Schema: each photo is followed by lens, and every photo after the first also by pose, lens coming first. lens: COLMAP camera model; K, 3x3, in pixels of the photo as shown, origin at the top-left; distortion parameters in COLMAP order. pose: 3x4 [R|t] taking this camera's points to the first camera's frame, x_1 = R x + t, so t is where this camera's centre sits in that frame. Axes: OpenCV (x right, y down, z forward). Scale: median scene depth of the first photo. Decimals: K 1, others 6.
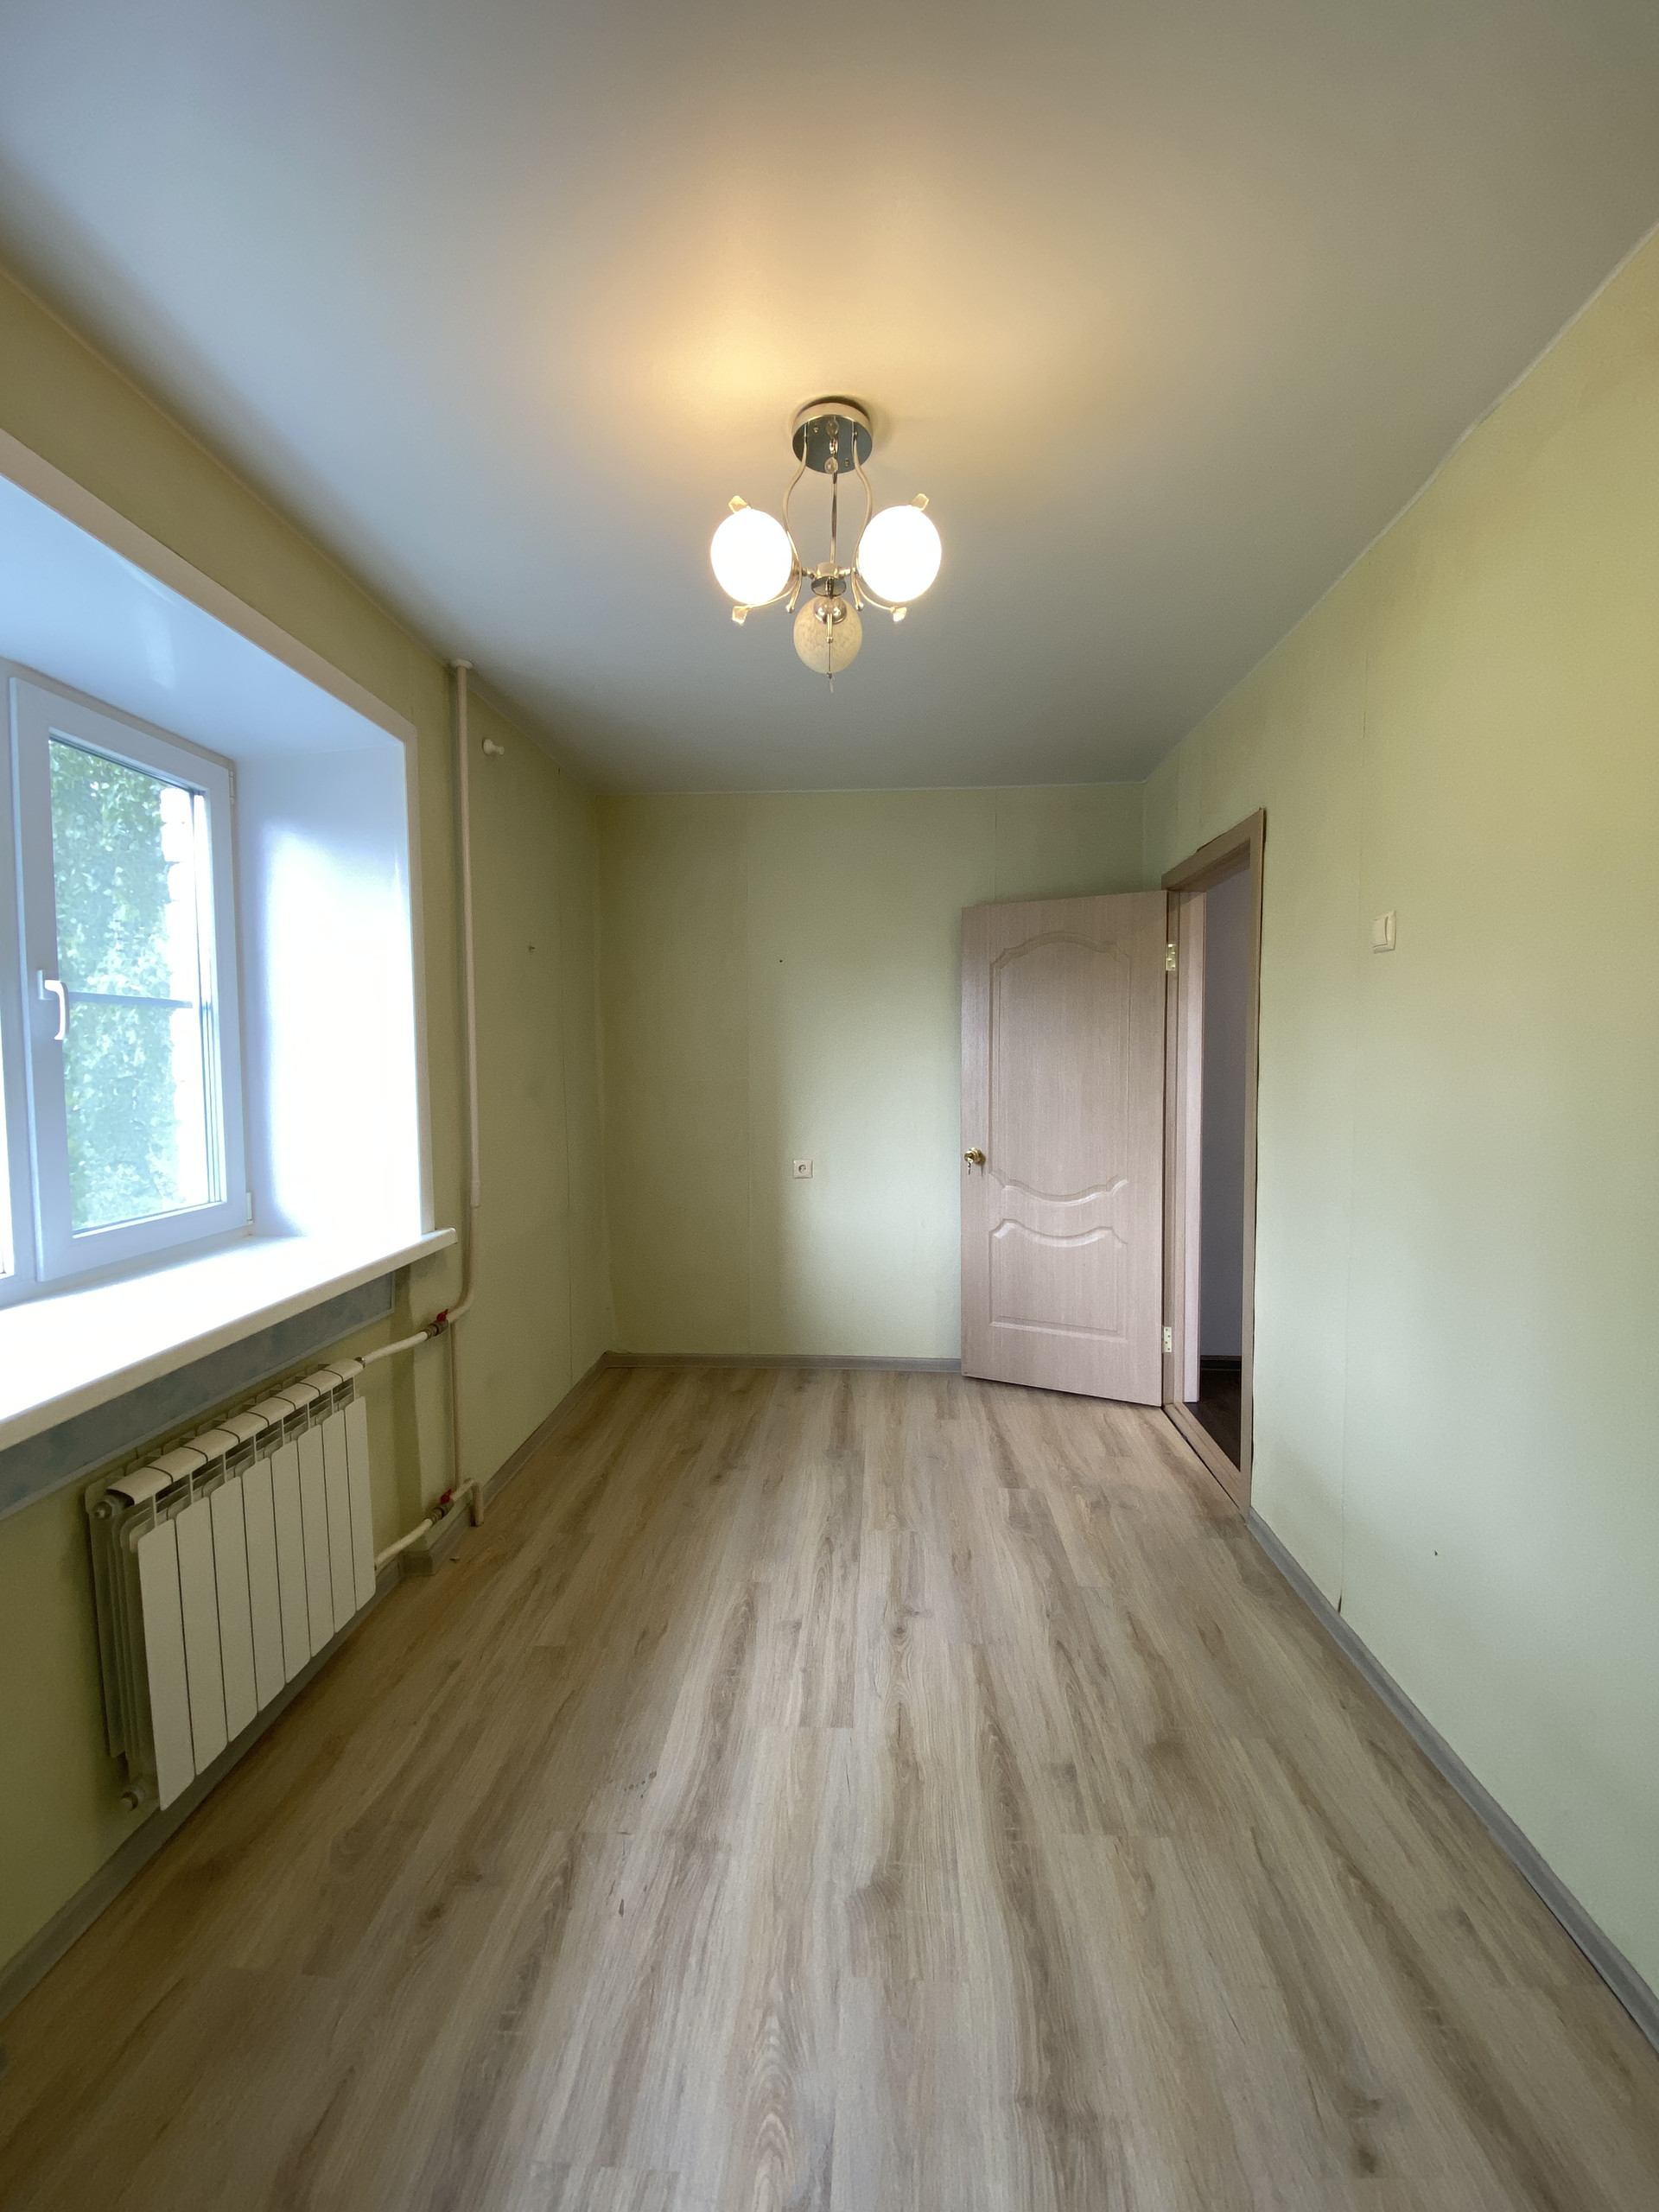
lens RADIAL K [[898.8, 0, 830.3], [0, 898.8, 1099.4], [0, 0, 1]] dist [0.010338, -0.015248]
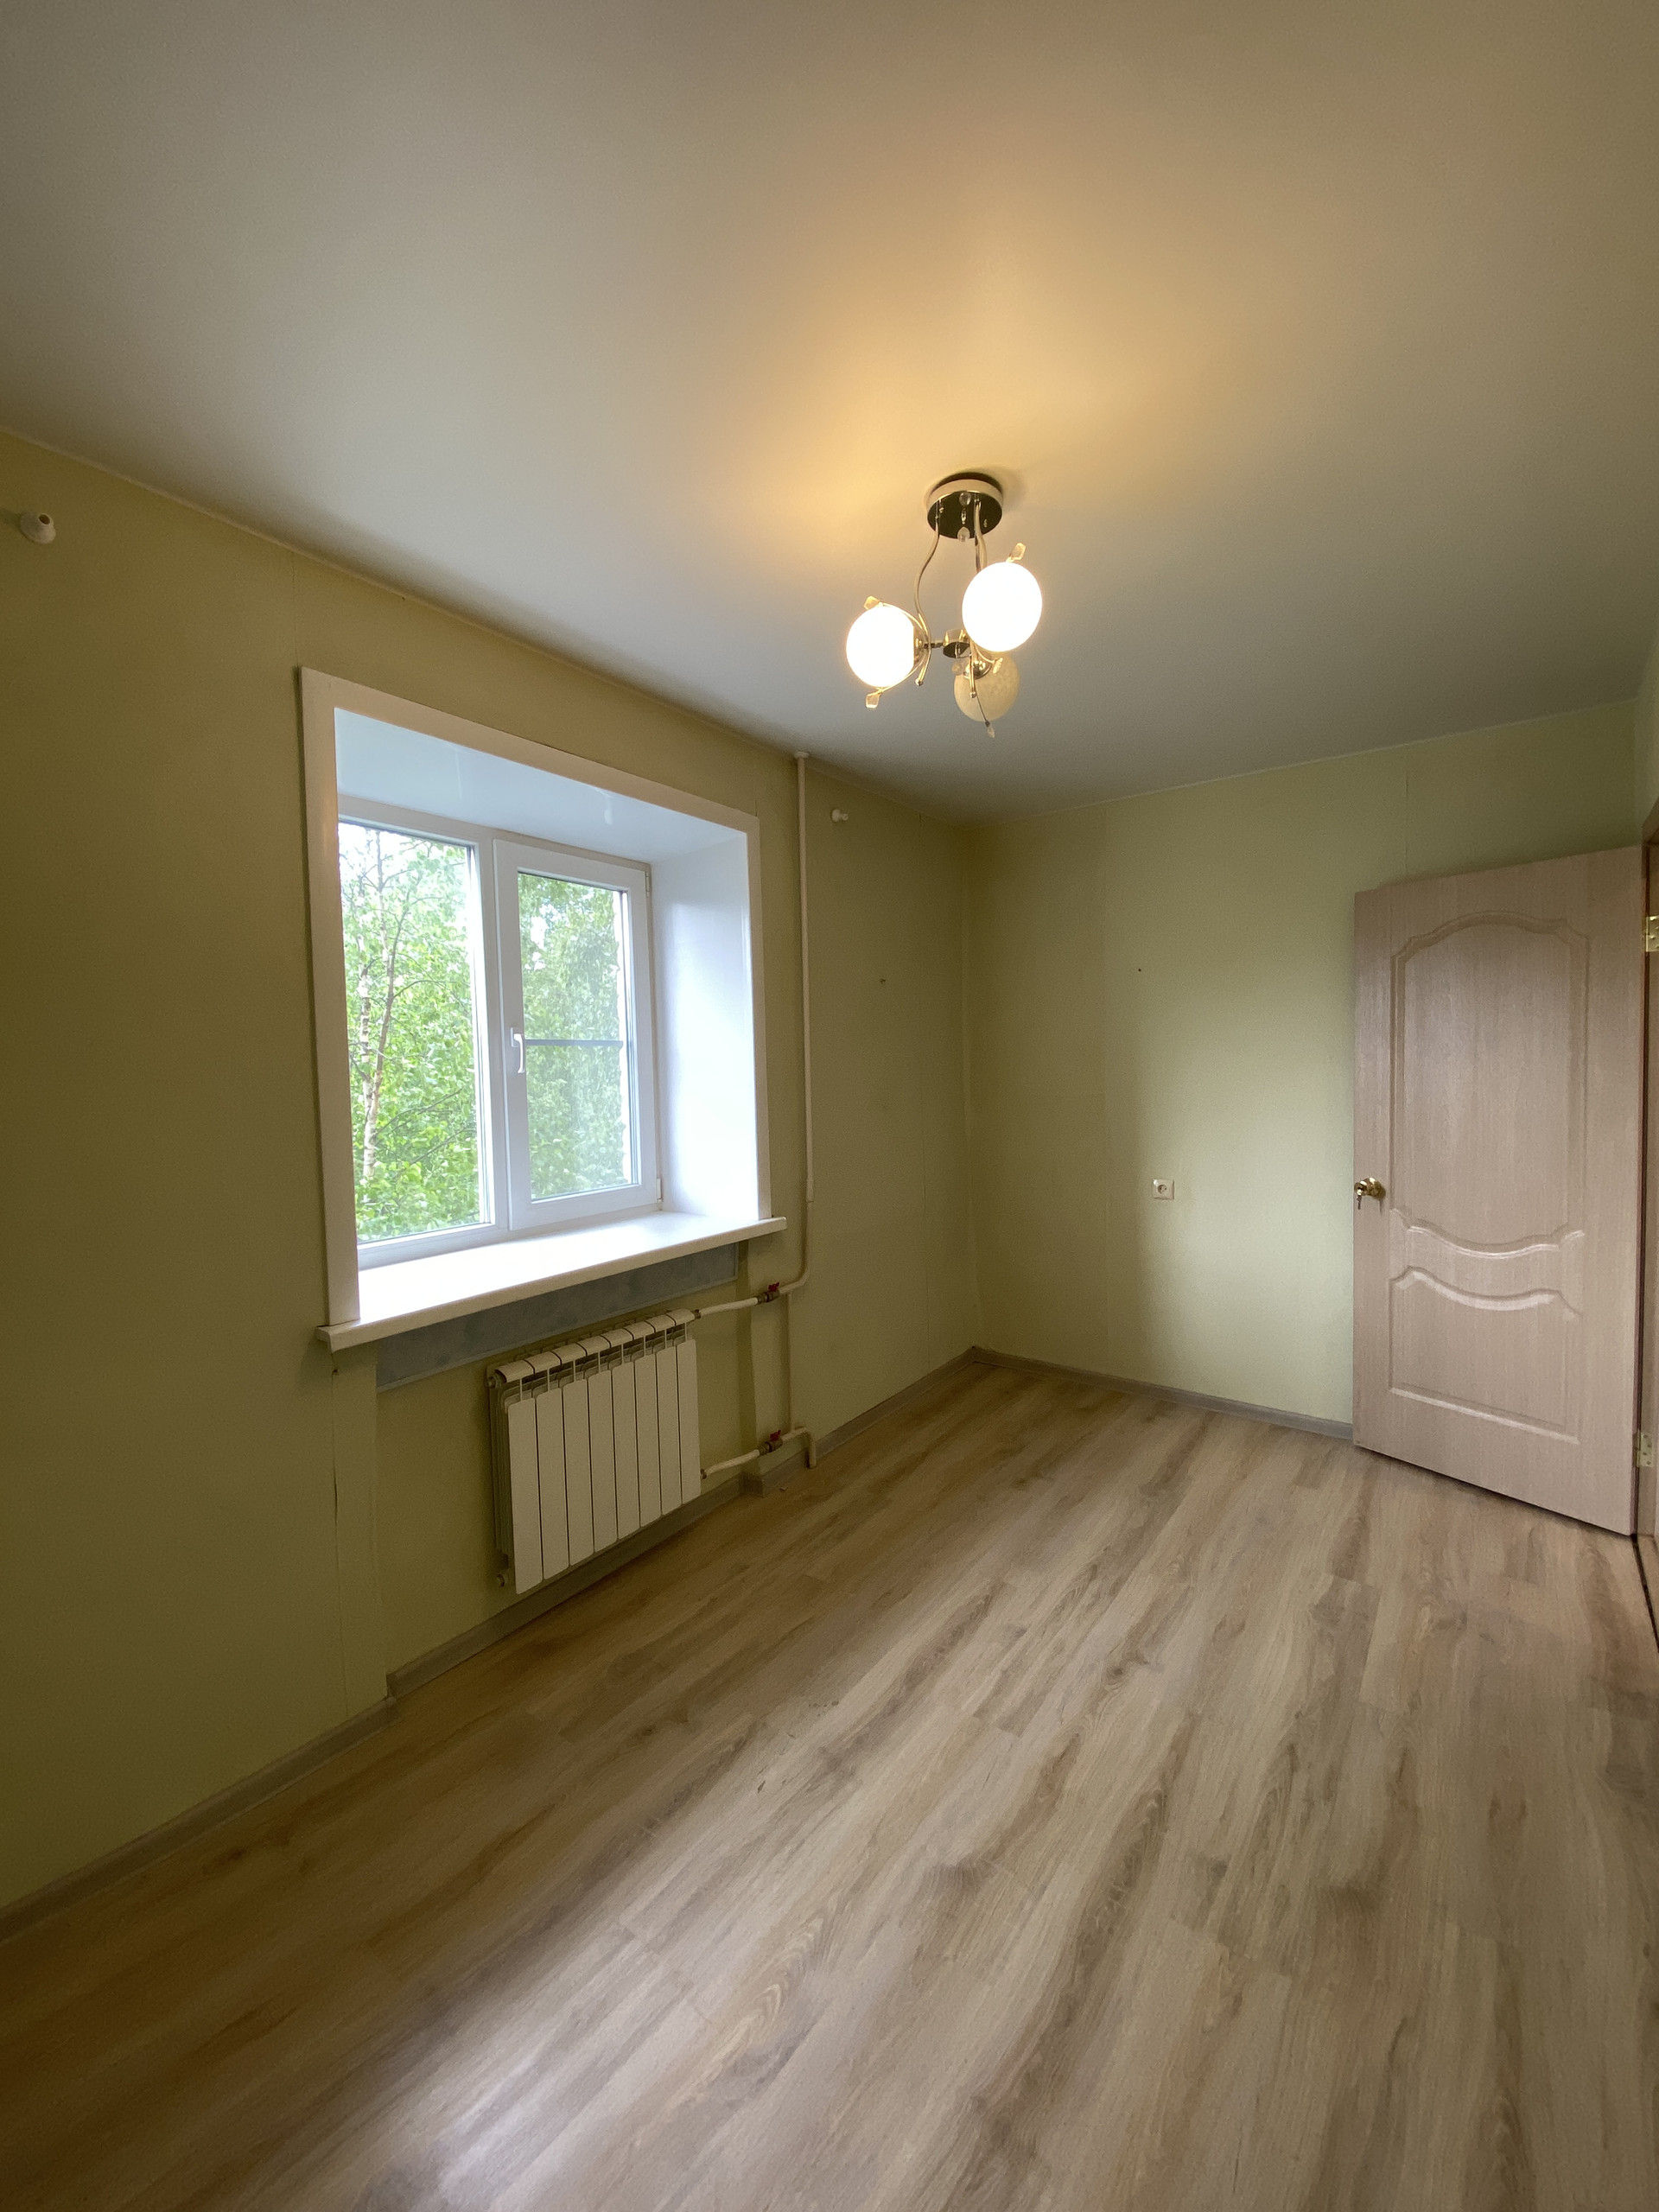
lens RADIAL K [[898.8, 0, 830.3], [0, 898.8, 1099.4], [0, 0, 1]] dist [0.010338, -0.015248]
pose [[0.836677, 0.010722, -0.547592, 0.399803], [-0.013649, 0.999906, -0.001277, -0.024284], [0.547527, 0.008542, 0.836744, 0.017592]]
